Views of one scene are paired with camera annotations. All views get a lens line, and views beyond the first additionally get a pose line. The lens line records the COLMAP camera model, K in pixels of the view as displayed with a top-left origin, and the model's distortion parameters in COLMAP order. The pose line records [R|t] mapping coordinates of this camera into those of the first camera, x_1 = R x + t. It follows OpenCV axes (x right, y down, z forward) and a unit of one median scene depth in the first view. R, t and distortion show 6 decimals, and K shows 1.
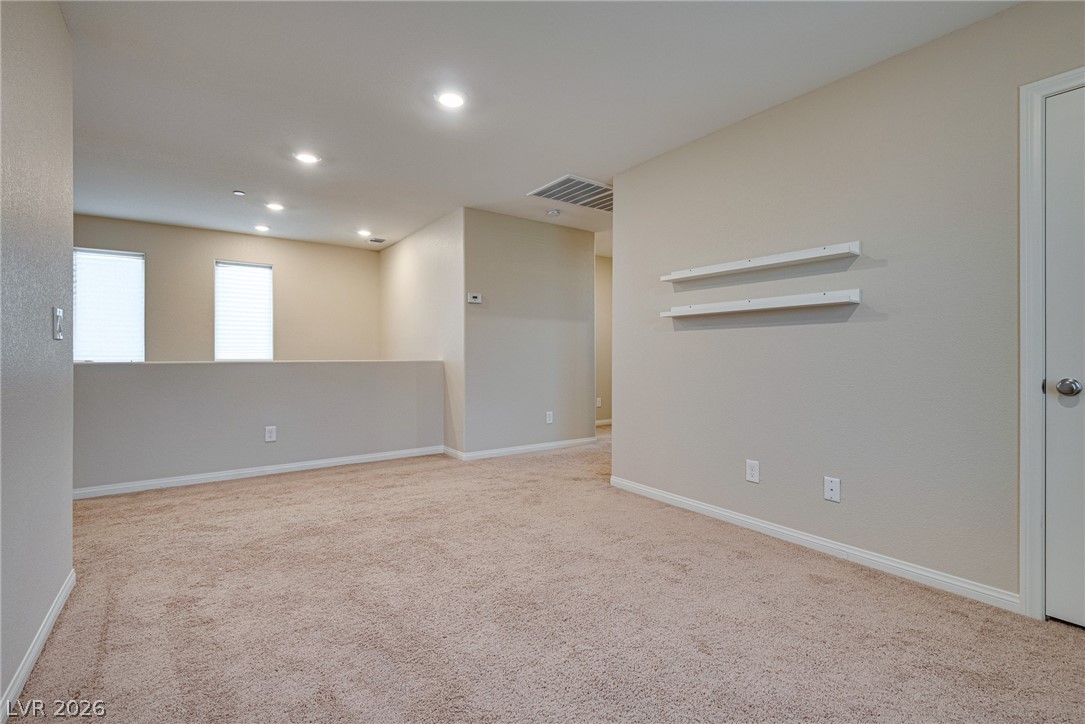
lens RADIAL K [[500.5, 0, 537.7], [0, 500.5, 347.4], [0, 0, 1]] dist [0.032647, -0.012714]
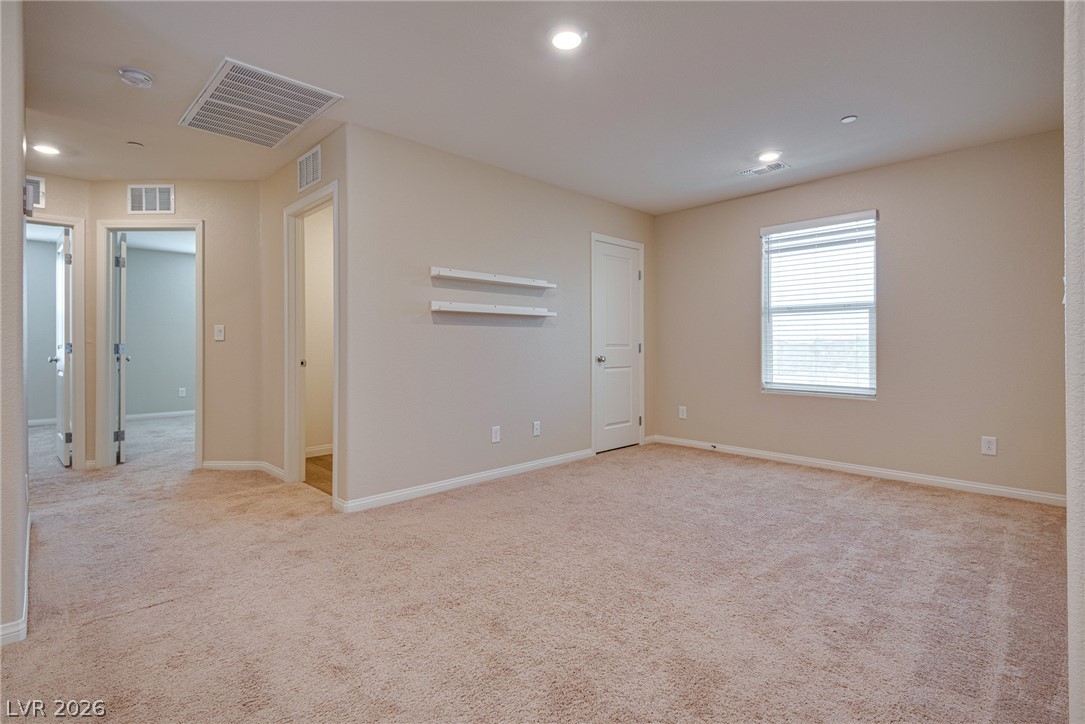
lens RADIAL K [[500.5, 0, 537.7], [0, 500.5, 347.4], [0, 0, 1]] dist [0.032647, -0.012714]
pose [[-0.131806, 0.002096, 0.991273, -0.772803], [-0.005640, 0.999980, -0.002864, 0.016197], [-0.991259, -0.005969, -0.131792, 0.917573]]
